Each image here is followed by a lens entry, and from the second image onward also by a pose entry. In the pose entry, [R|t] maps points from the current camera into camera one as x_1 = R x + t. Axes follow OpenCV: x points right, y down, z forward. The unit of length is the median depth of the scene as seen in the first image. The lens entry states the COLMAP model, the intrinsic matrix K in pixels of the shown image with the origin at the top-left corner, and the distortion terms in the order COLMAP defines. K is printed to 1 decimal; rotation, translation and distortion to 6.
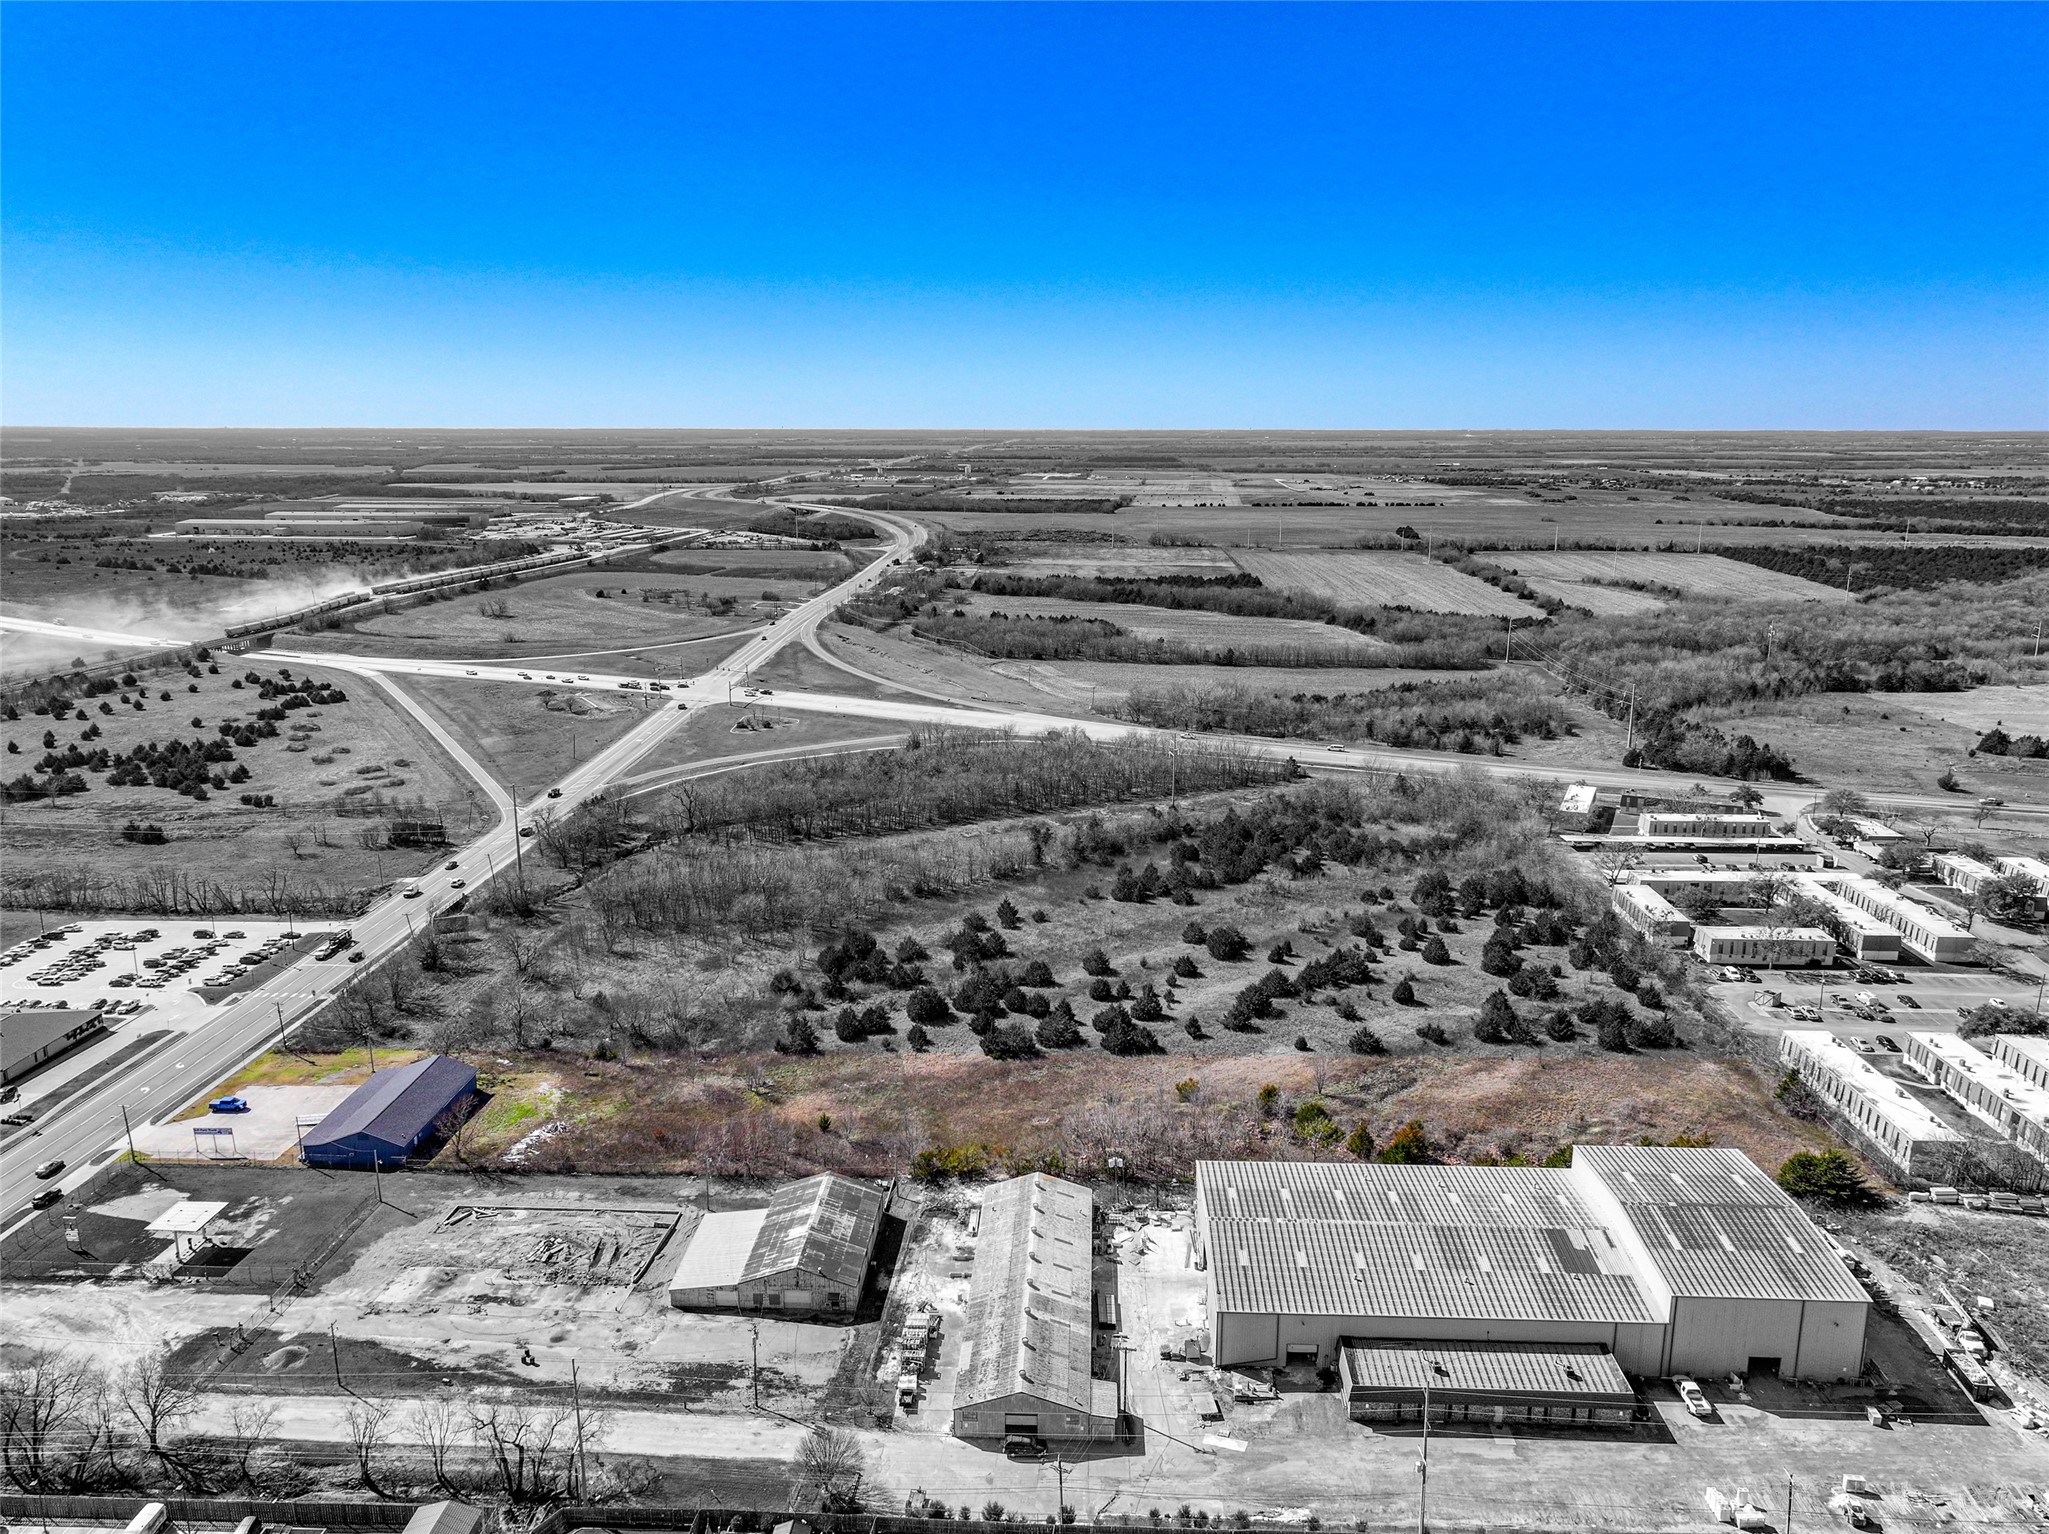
lens RADIAL K [[1448.0, 0, 1024.5], [0, 1448.0, 767.0], [0, 0, 1]] dist [0.008440, -0.001833]
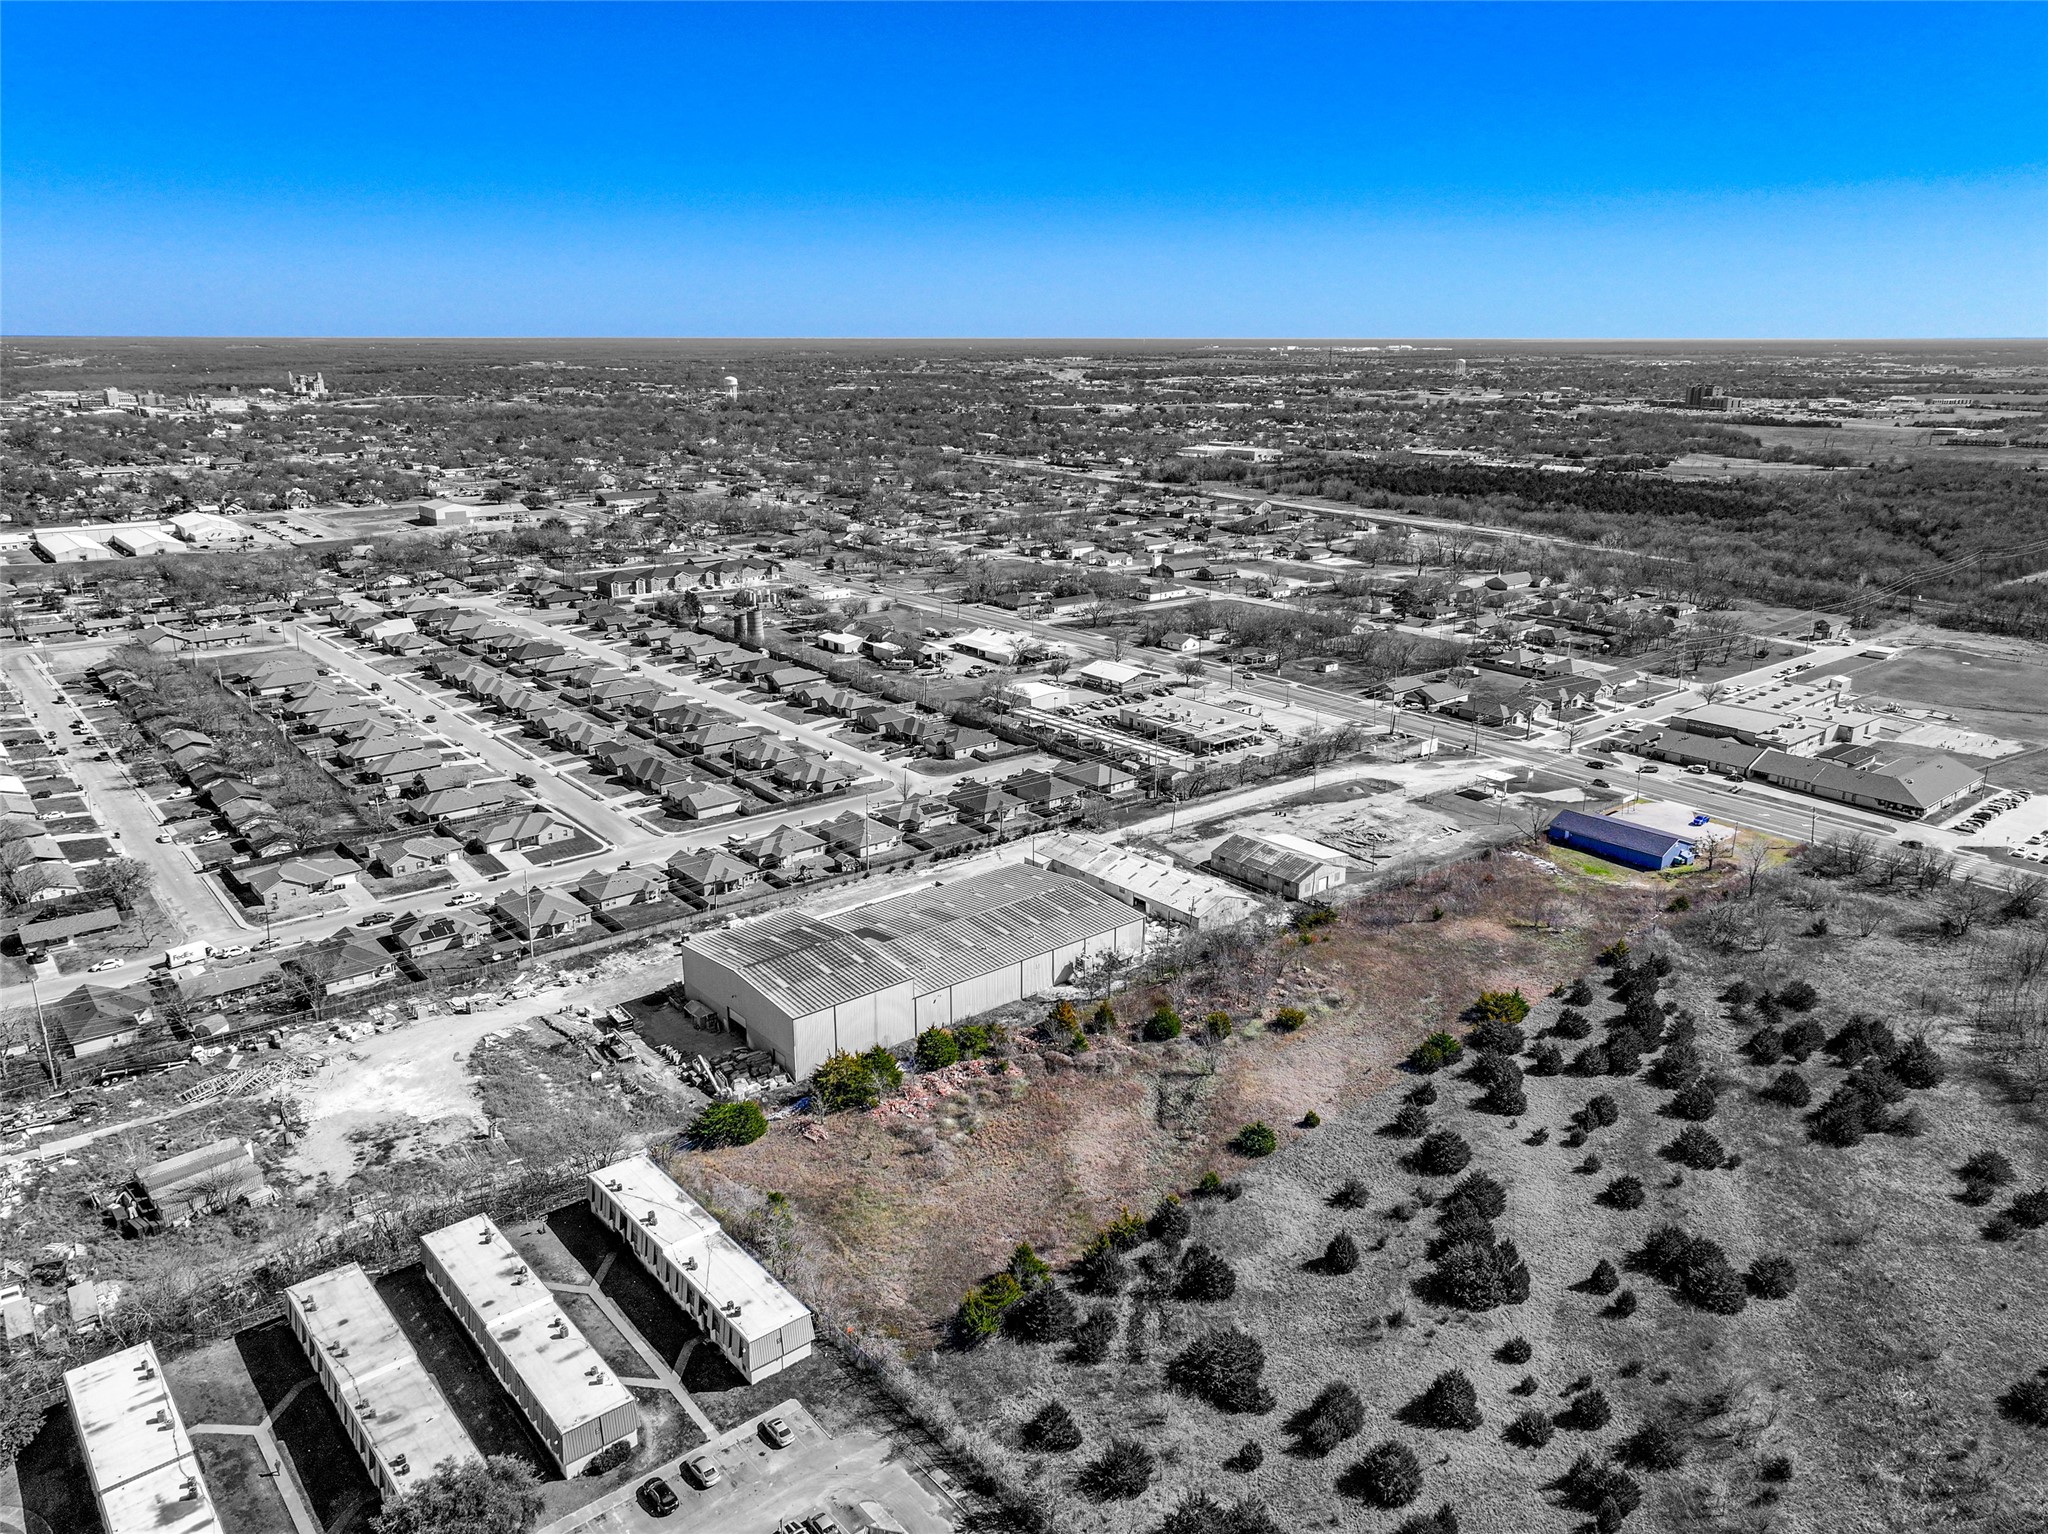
lens RADIAL K [[1445.7, 0, 1032.9], [0, 1445.7, 772.3], [0, 0, 1]] dist [0.000527, 0.002122]
pose [[-0.728865, 0.197923, -0.655426, 0.712322], [-0.158611, 0.882449, 0.442862, -0.279269], [0.666032, 0.426744, -0.611793, 1.172162]]
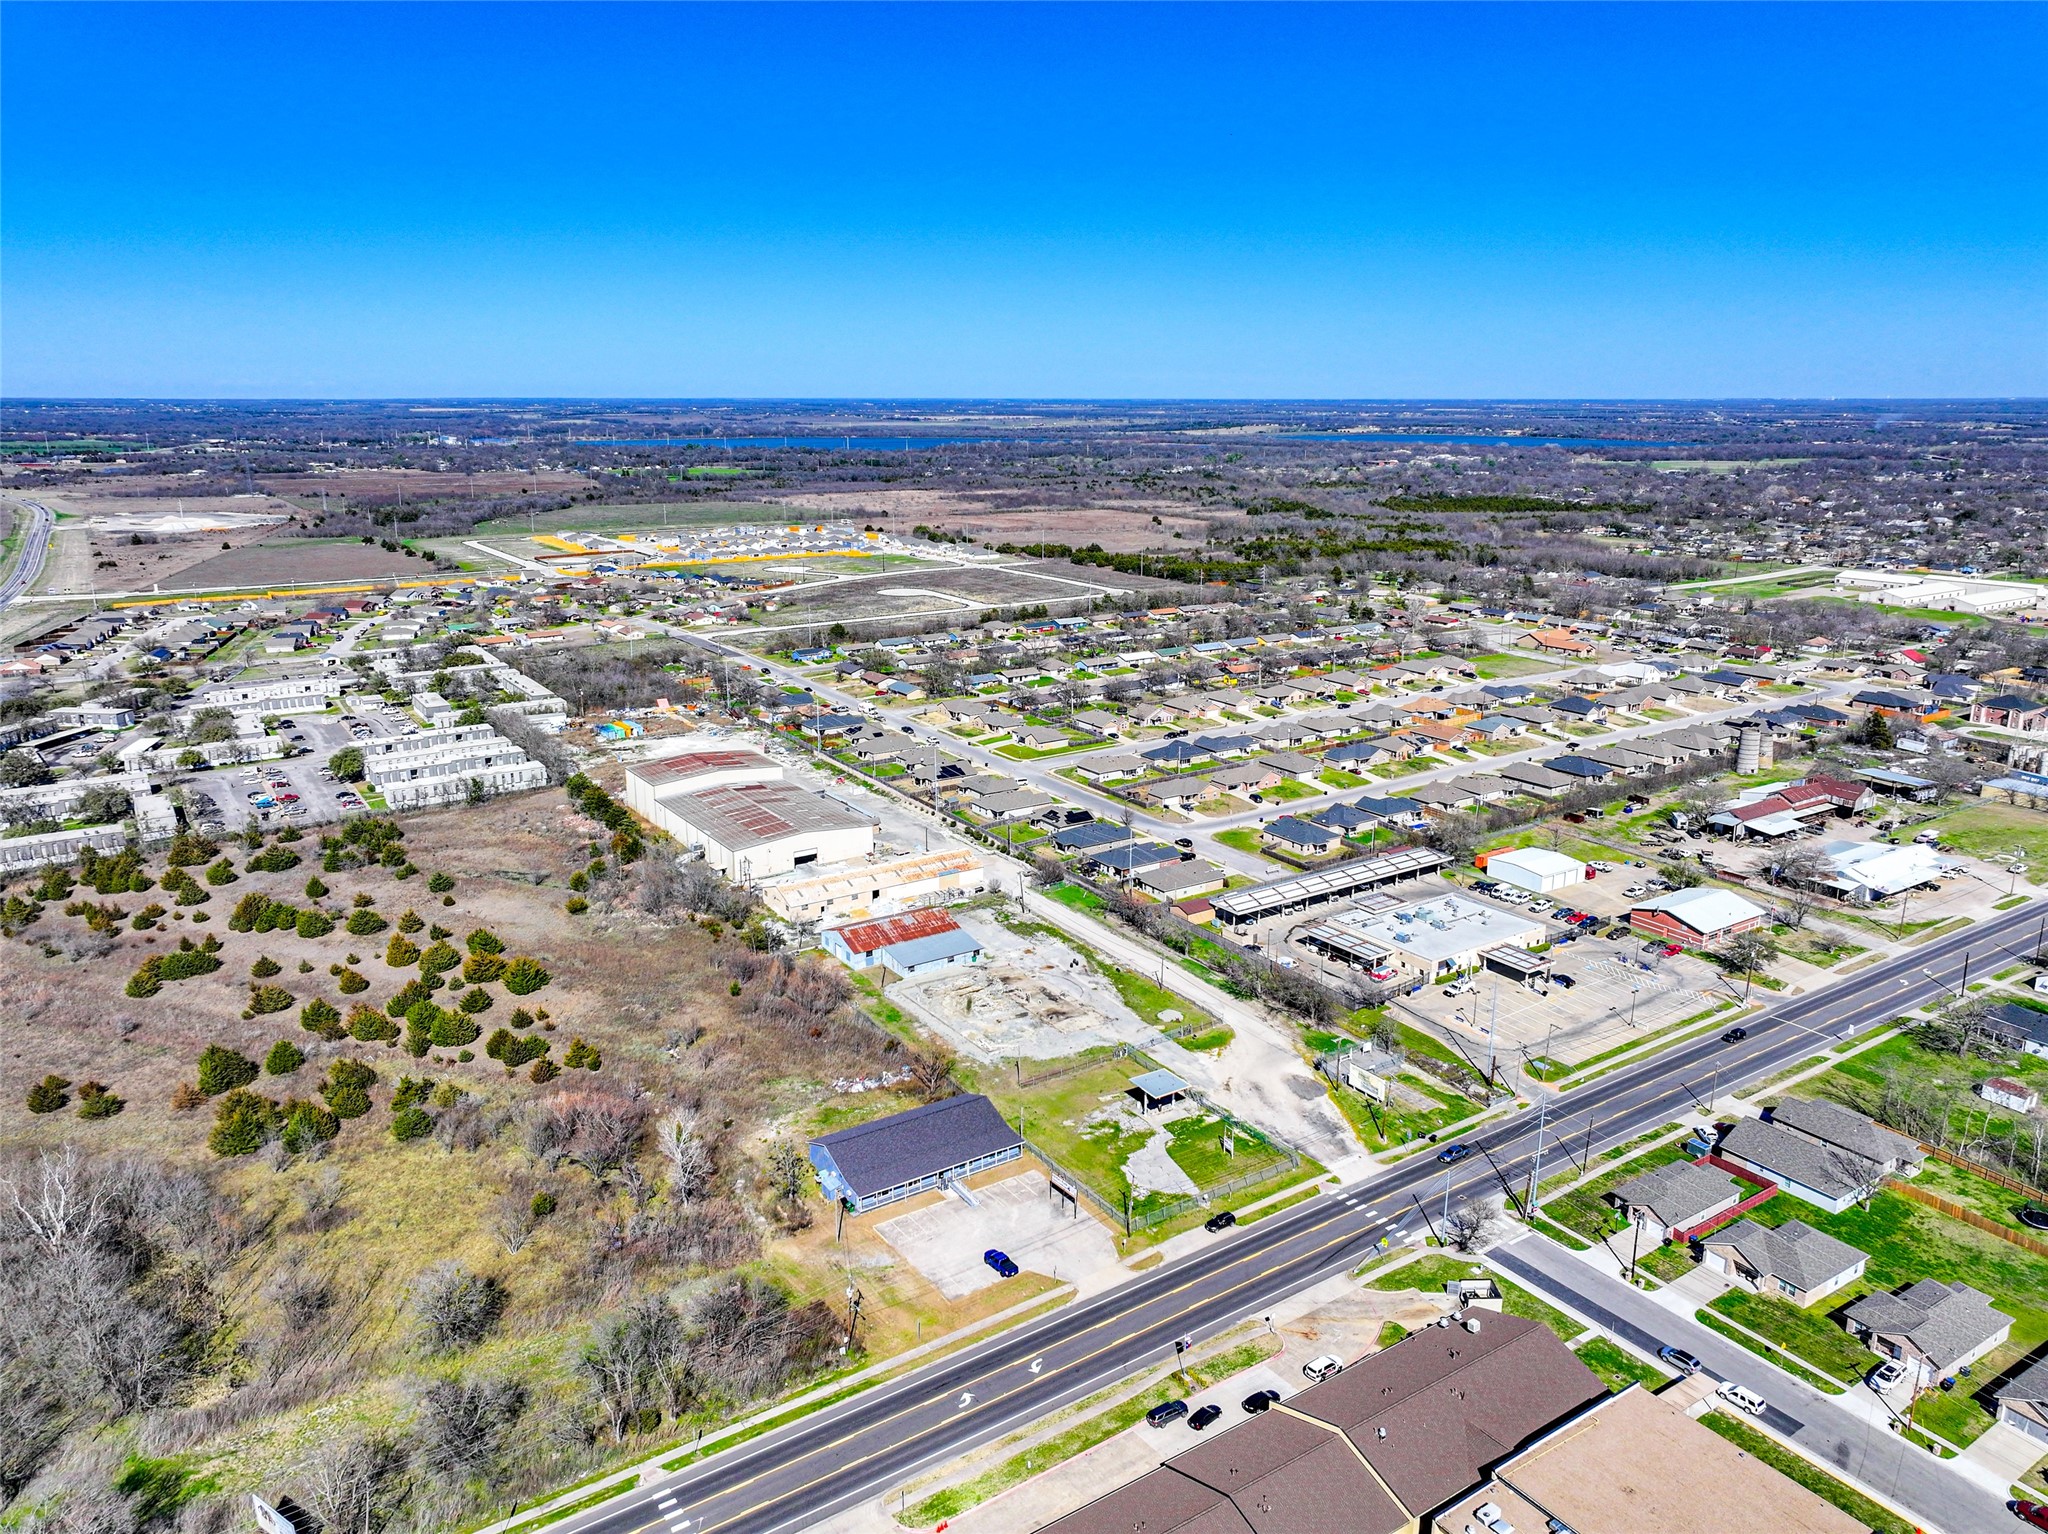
lens RADIAL K [[1447.3, 0, 1024.0], [0, 1447.3, 767.0], [0, 0, 1]] dist [0.008440, -0.001833]
pose [[-0.589043, -0.203079, 0.782169, -0.925985], [0.186992, 0.907386, 0.376411, -0.253518], [-0.786170, 0.367981, -0.496515, 1.062354]]
